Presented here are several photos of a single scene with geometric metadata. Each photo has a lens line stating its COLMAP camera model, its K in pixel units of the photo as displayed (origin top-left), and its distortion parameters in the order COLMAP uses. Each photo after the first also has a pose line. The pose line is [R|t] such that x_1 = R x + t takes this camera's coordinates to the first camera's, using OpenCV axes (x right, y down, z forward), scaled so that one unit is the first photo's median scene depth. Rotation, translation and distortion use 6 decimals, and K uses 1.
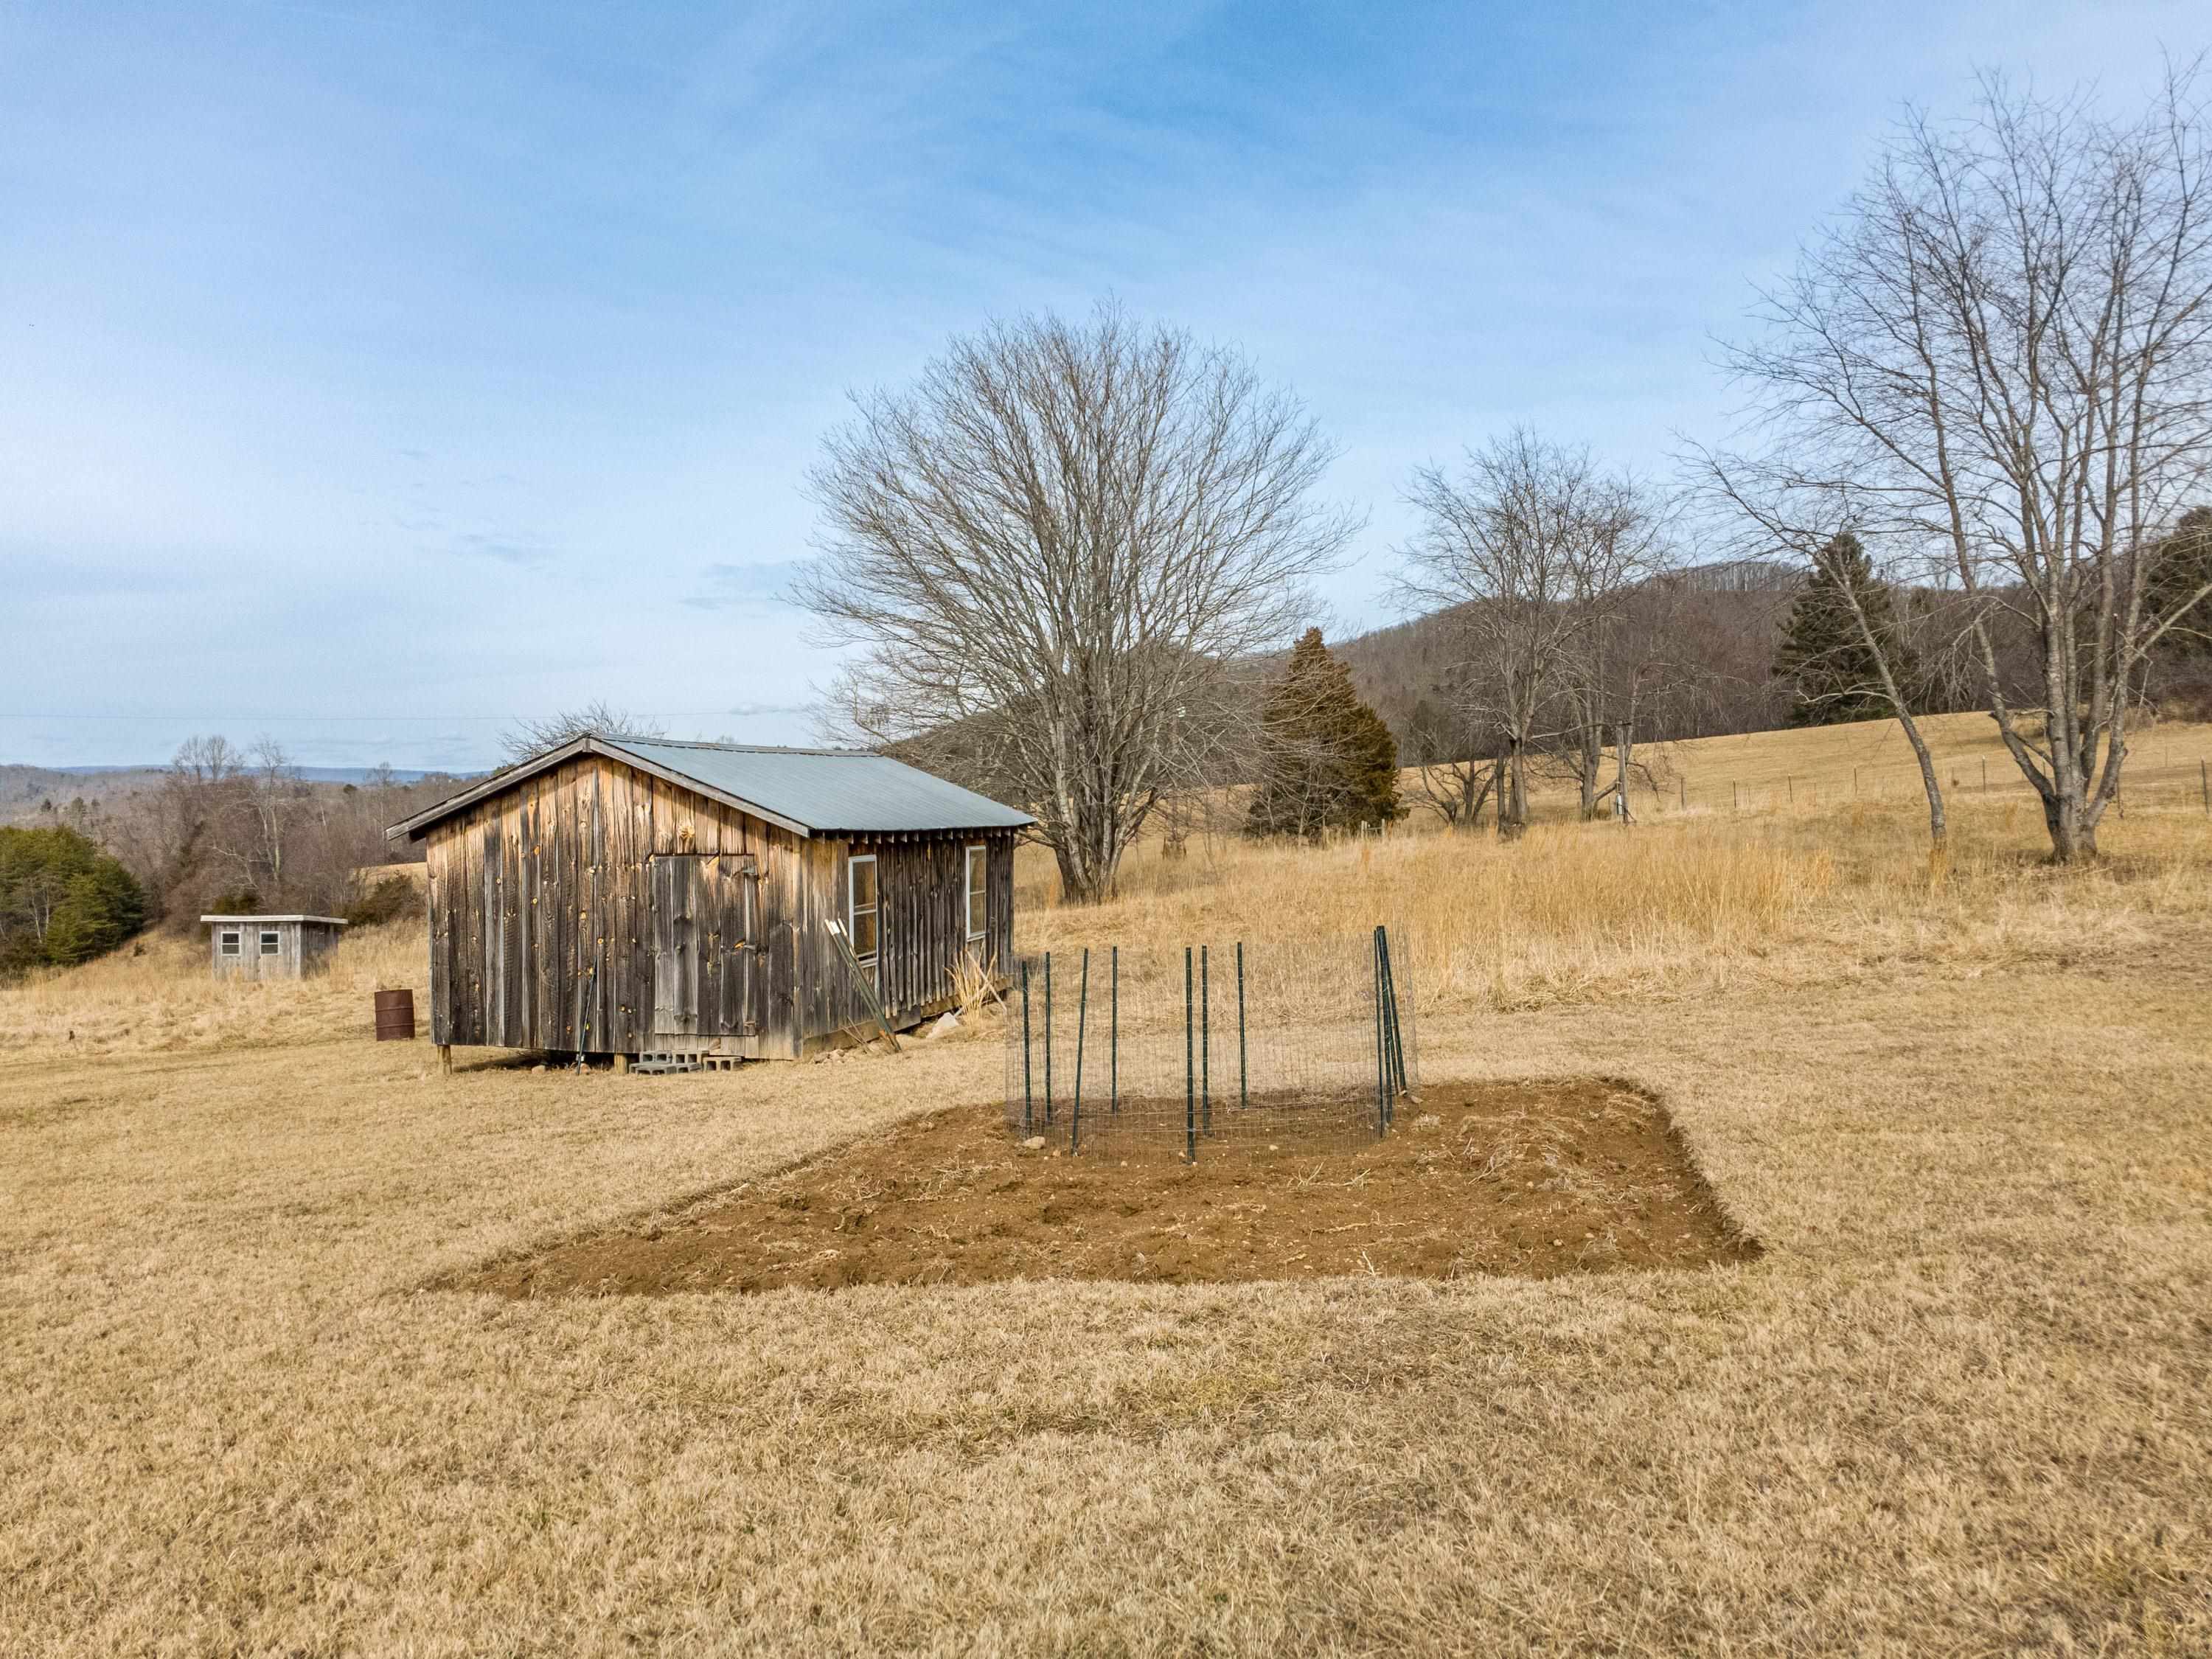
lens RADIAL K [[1546.5, 0, 1099.8], [0, 1546.5, 821.5], [0, 0, 1]] dist [-0.000168, 0.000635]
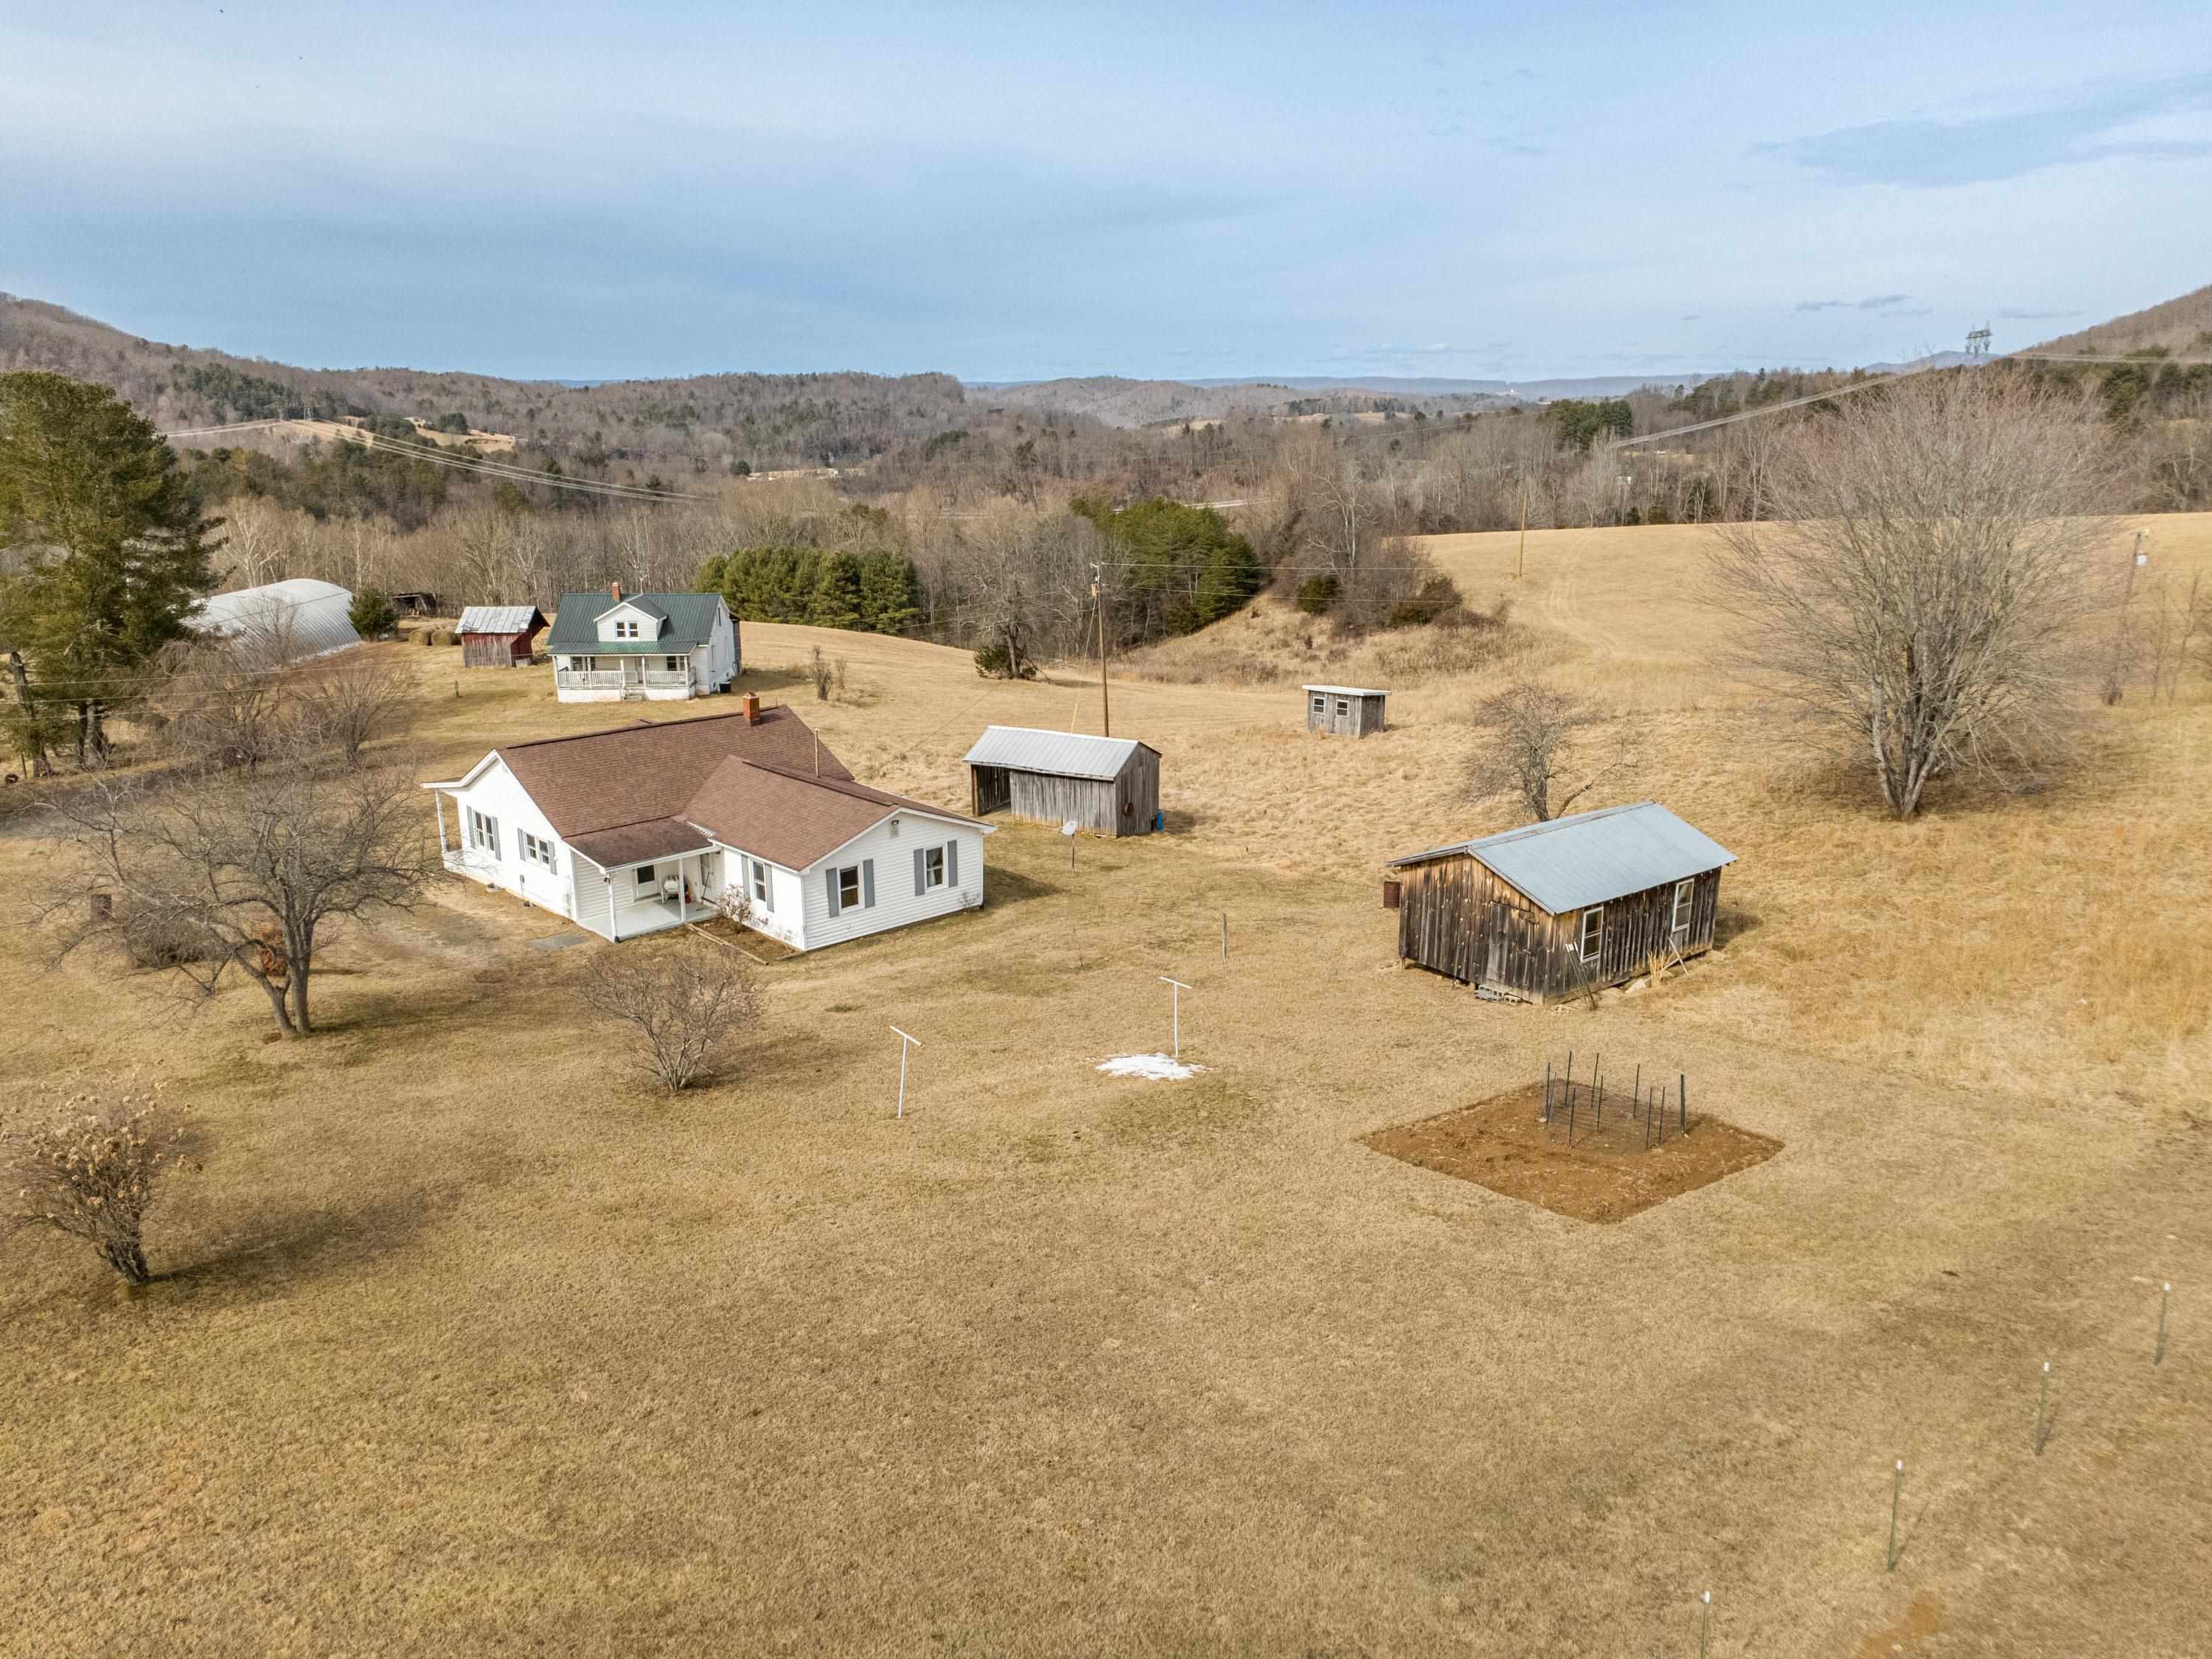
lens RADIAL K [[1546.5, 0, 1099.8], [0, 1546.5, 821.5], [0, 0, 1]] dist [-0.000168, 0.000635]
pose [[0.796272, 0.157388, -0.584106, 0.534751], [-0.008944, 0.968520, 0.248776, -0.629282], [0.604872, -0.192869, 0.772613, -1.019571]]
